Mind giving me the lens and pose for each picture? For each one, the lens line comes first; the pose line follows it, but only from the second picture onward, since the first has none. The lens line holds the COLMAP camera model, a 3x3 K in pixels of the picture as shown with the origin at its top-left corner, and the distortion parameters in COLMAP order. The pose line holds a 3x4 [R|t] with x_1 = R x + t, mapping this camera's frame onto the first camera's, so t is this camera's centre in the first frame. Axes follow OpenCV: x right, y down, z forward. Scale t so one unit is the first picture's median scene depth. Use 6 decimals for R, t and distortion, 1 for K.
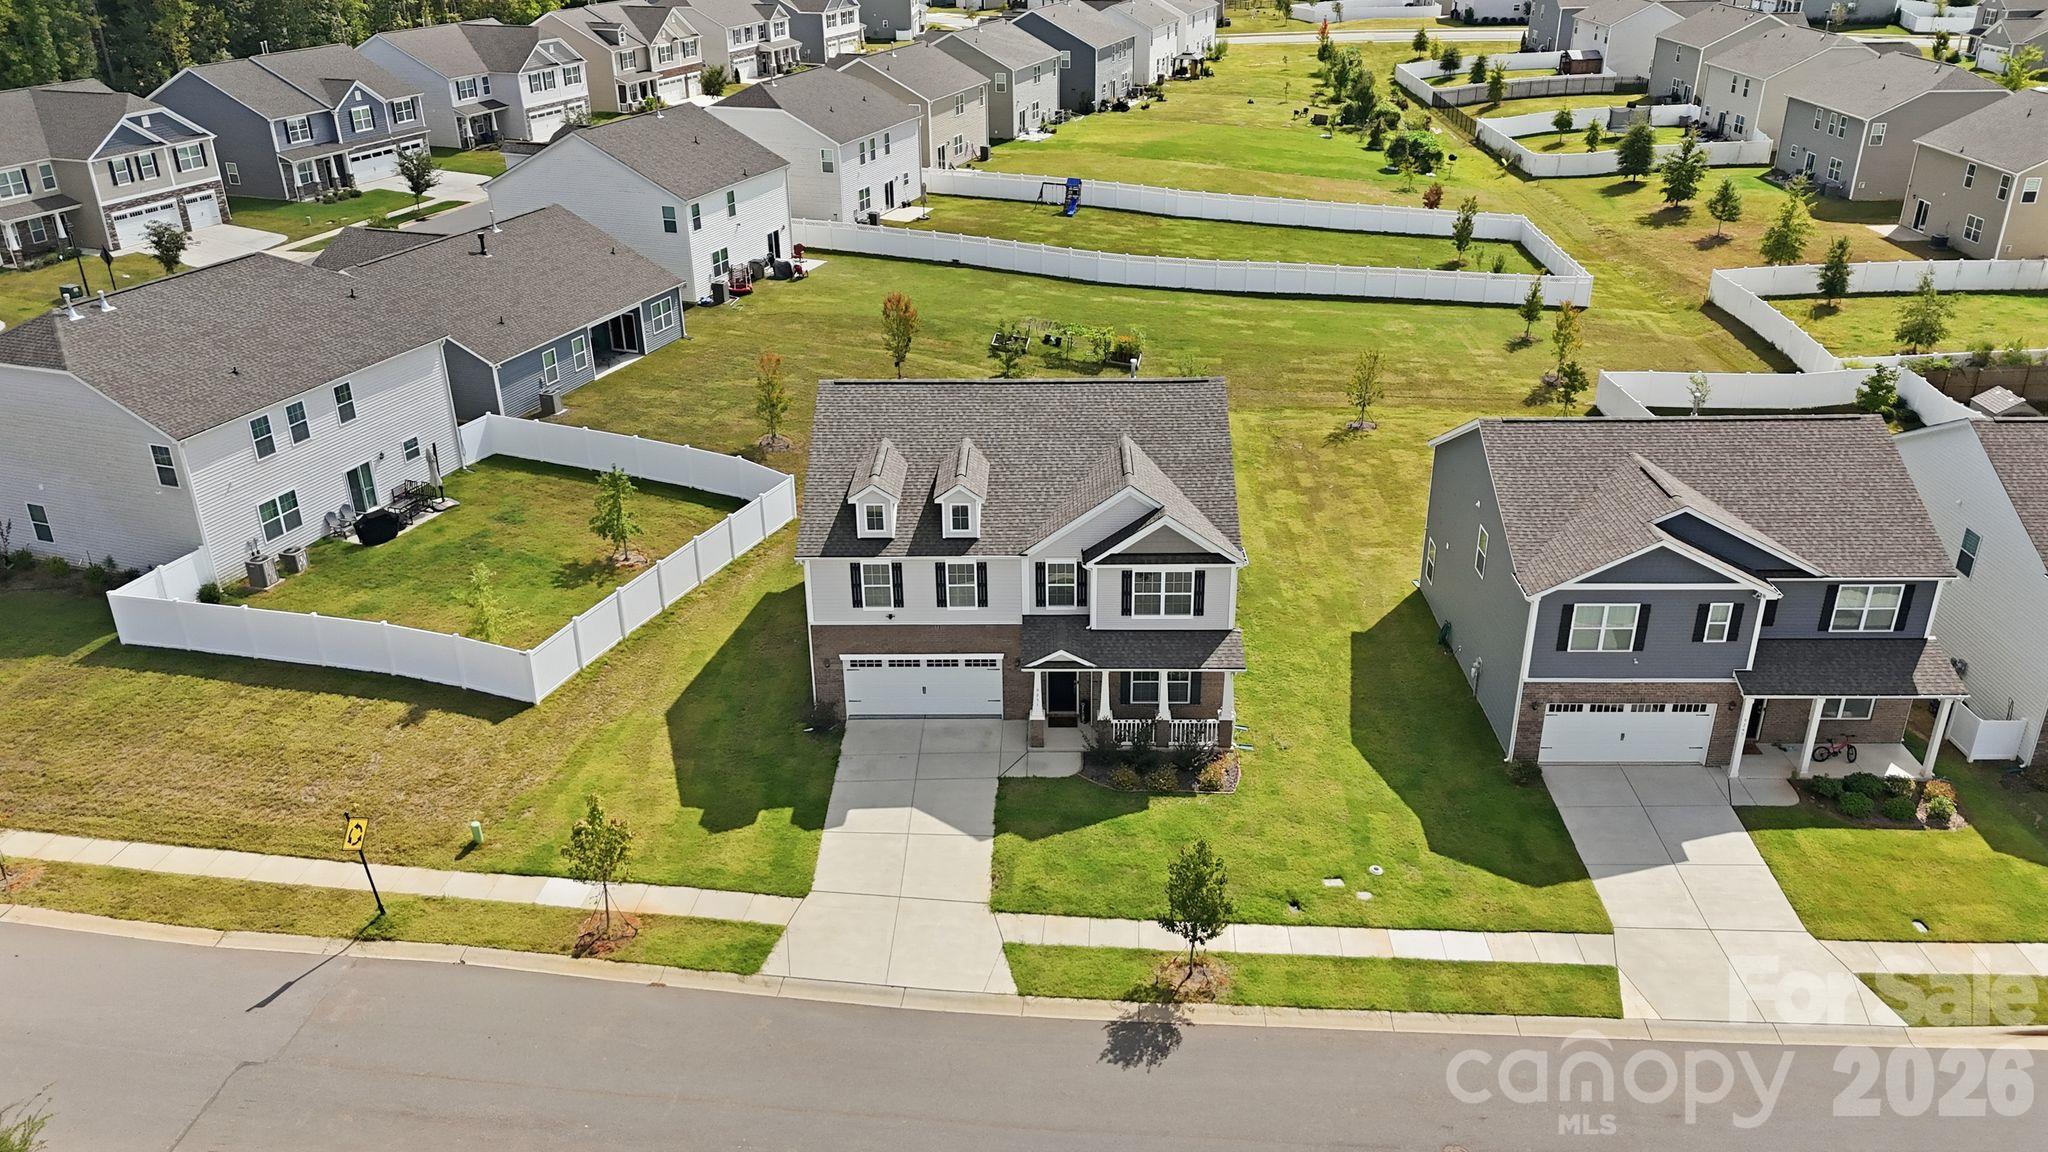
lens RADIAL K [[1571.7, 0, 1015.7], [0, 1571.7, 566.0], [0, 0, 1]] dist [0.062061, -0.049287]
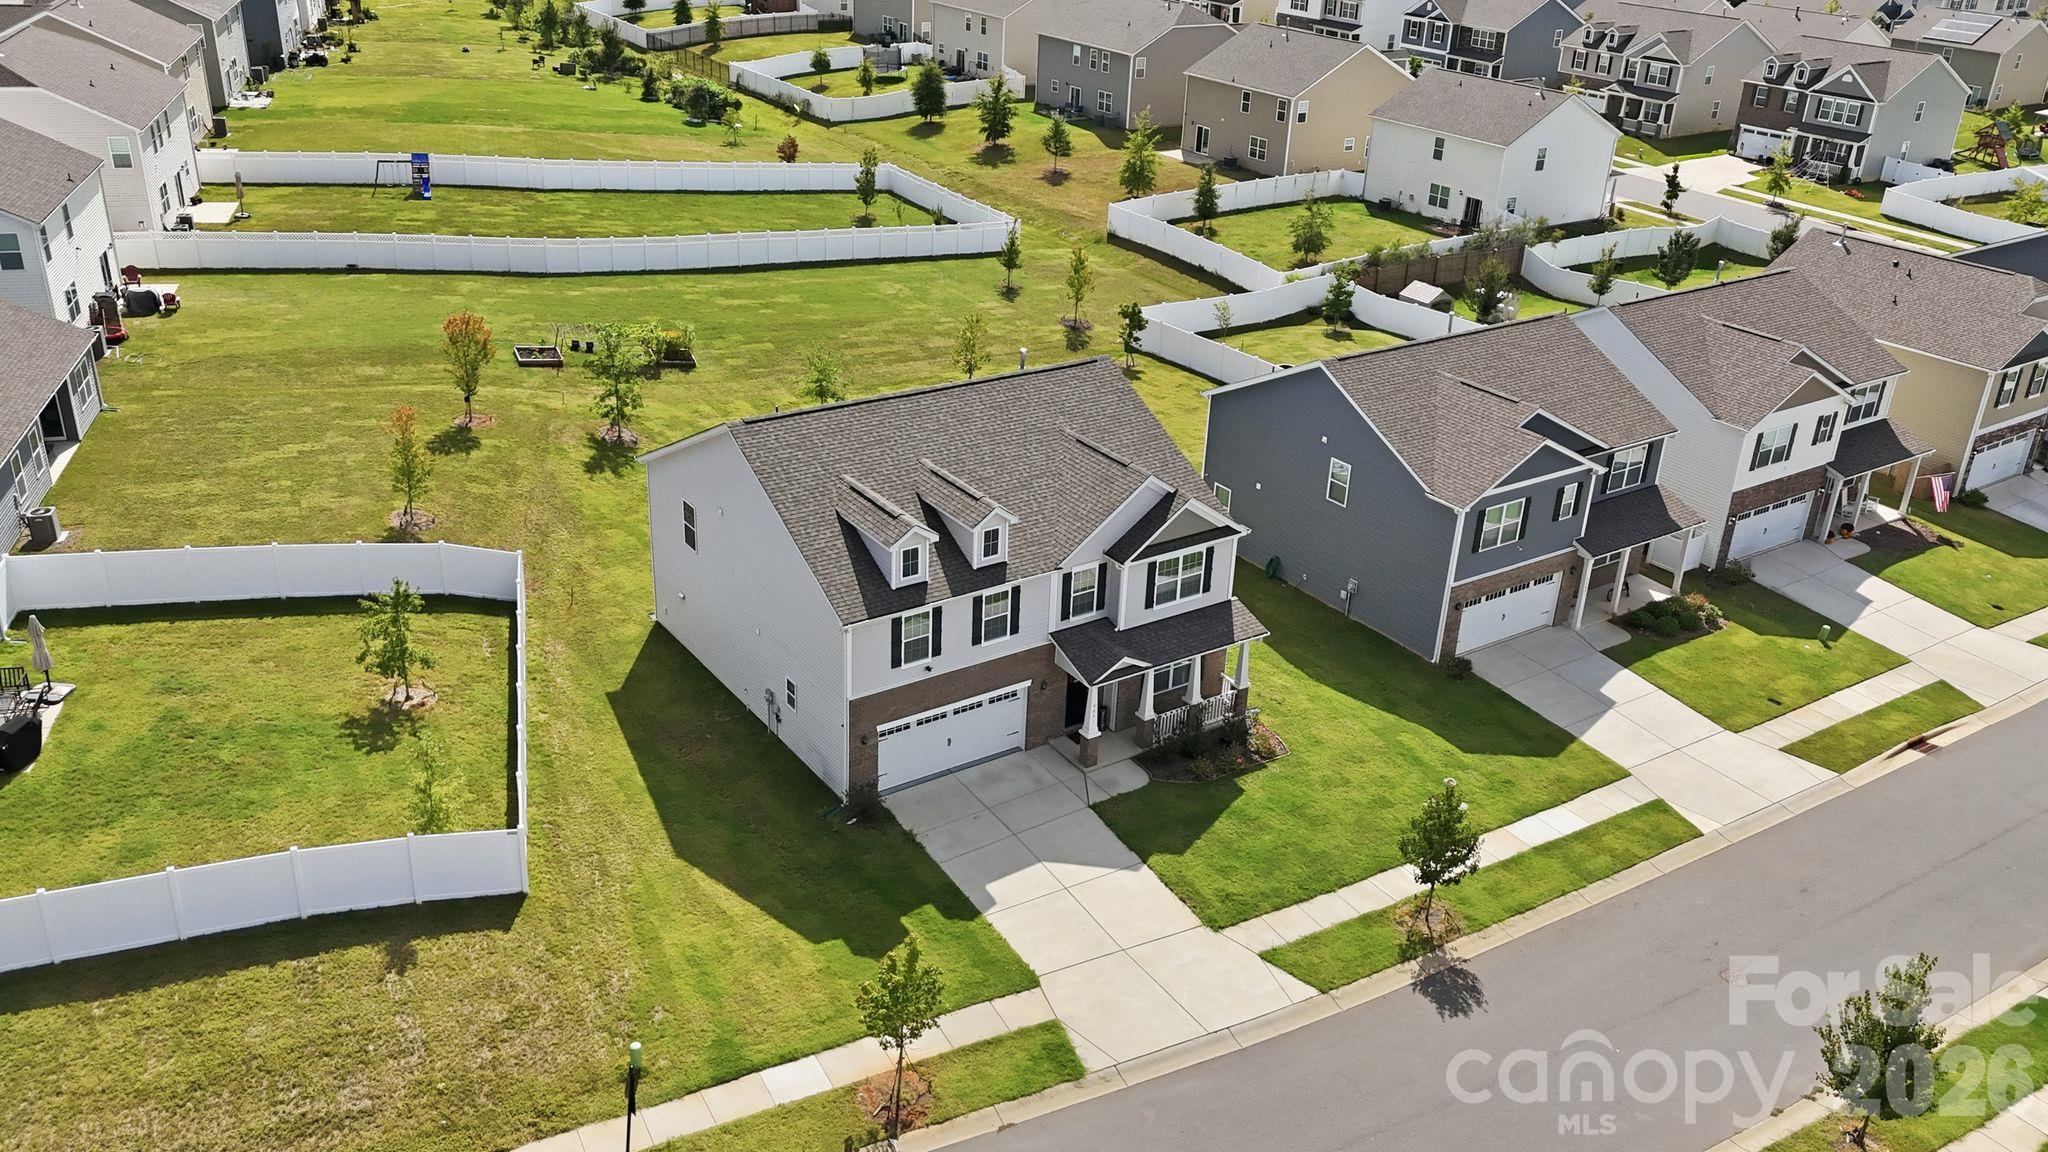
lens RADIAL K [[1722.8, 0, 1029.5], [0, 1722.8, 590.6], [0, 0, 1]] dist [0.063993, -0.043119]
pose [[0.801168, -0.211660, 0.559758, -0.561854], [0.196214, 0.976565, 0.088430, -0.084755], [-0.565358, 0.038986, 0.823924, 0.163720]]
